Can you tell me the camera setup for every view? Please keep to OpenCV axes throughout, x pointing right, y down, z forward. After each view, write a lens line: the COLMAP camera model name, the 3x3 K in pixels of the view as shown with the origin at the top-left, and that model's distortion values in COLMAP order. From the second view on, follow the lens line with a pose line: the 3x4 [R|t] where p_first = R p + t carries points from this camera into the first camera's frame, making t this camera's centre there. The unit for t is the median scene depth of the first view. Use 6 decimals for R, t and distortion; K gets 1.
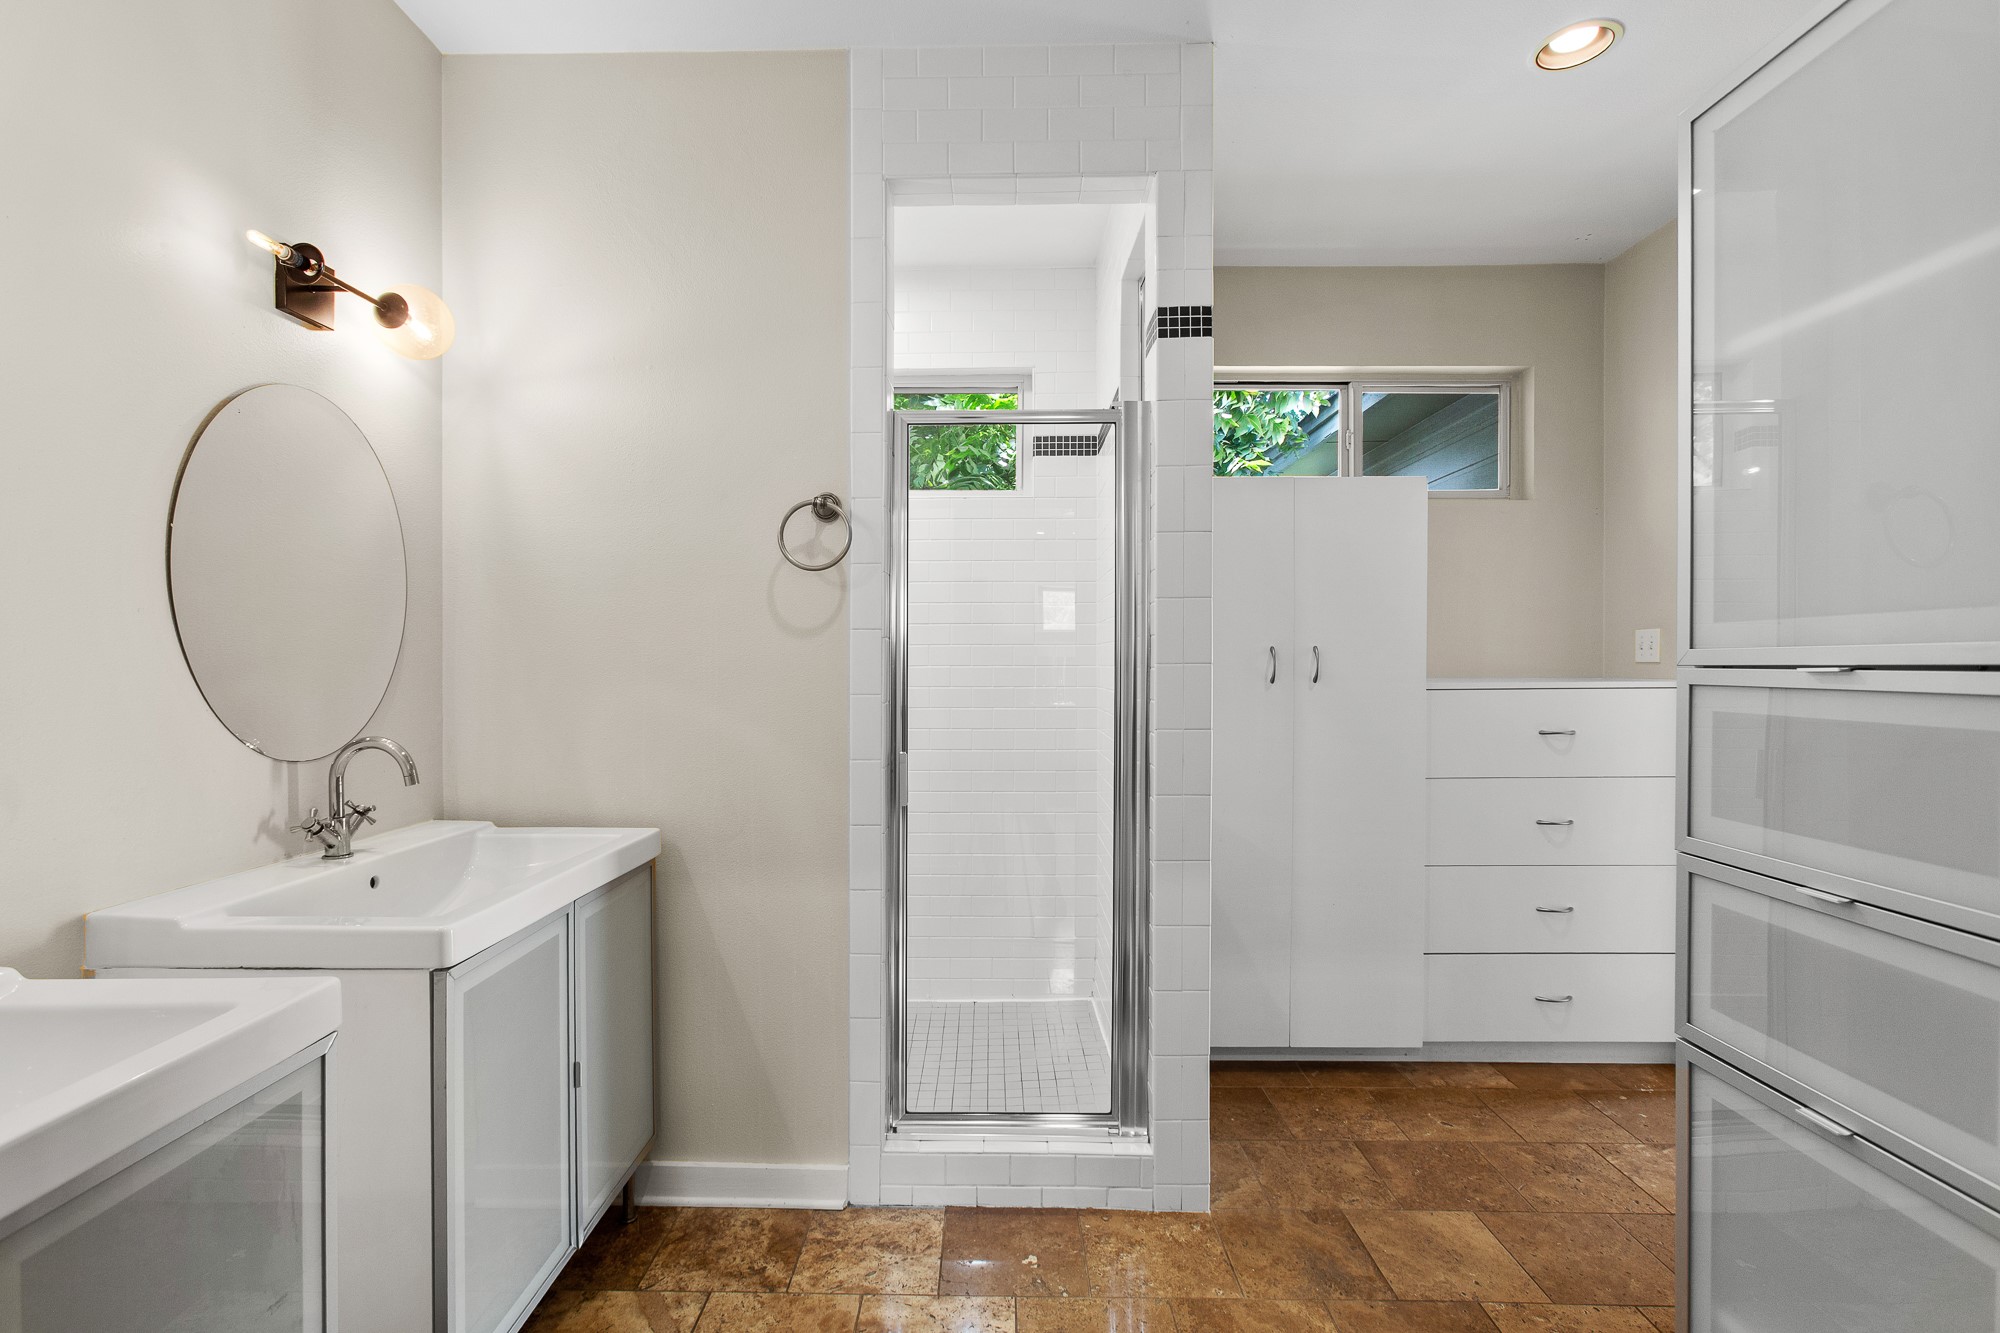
lens RADIAL K [[913.8, 0, 988.2], [0, 913.8, 655.6], [0, 0, 1]] dist [-0.000315, 0.007110]
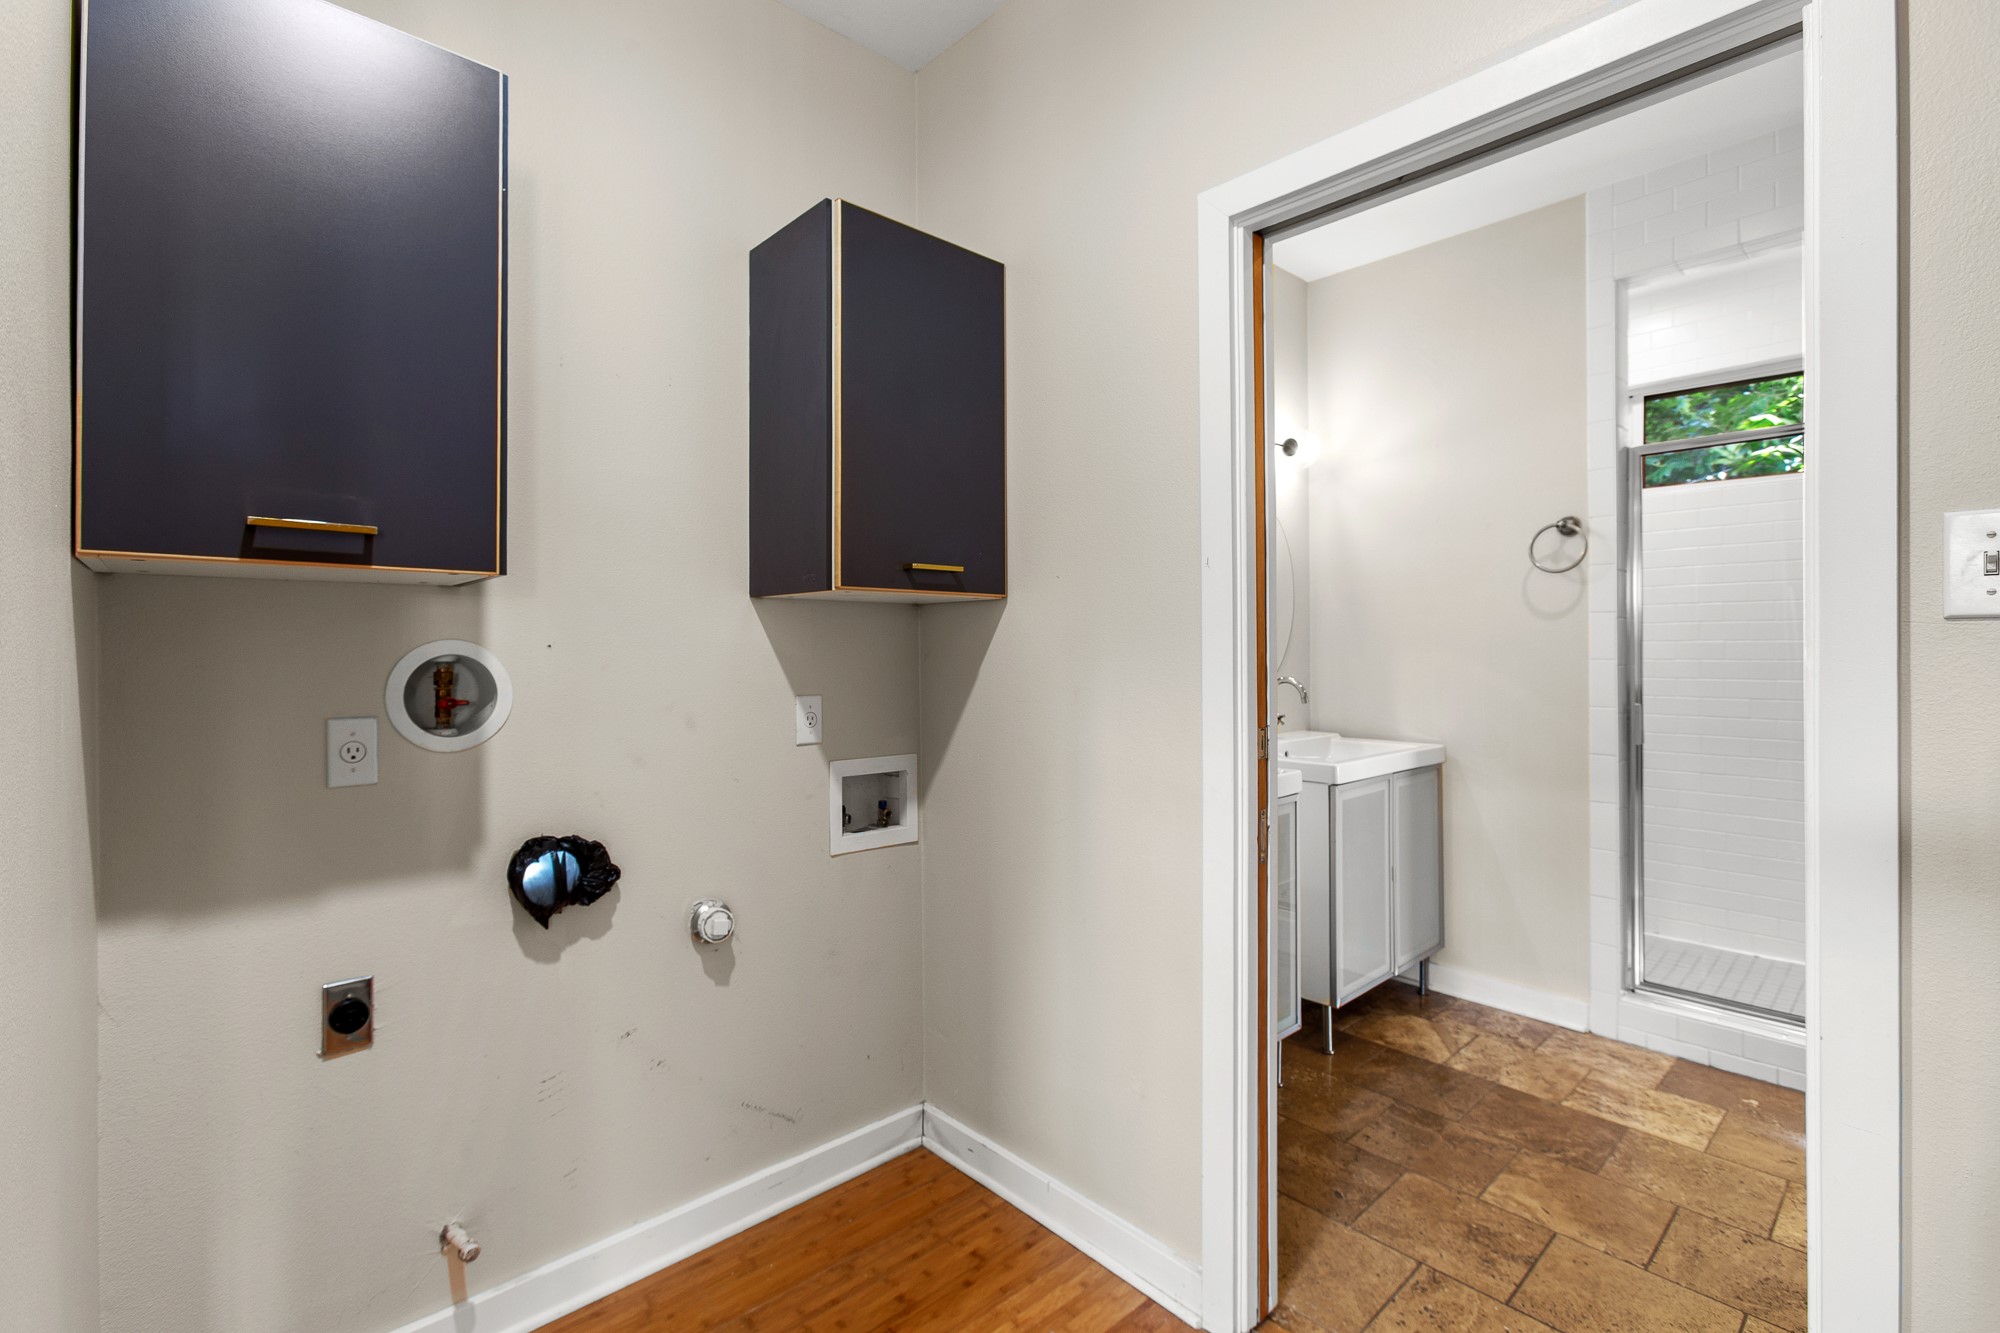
lens RADIAL K [[913.8, 0, 988.2], [0, 913.8, 655.6], [0, 0, 1]] dist [-0.000315, 0.007110]
pose [[0.692677, 0.006439, -0.721219, 0.224361], [0.009765, 0.999785, 0.018304, 0.002204], [0.721182, -0.019721, 0.692465, -0.631993]]
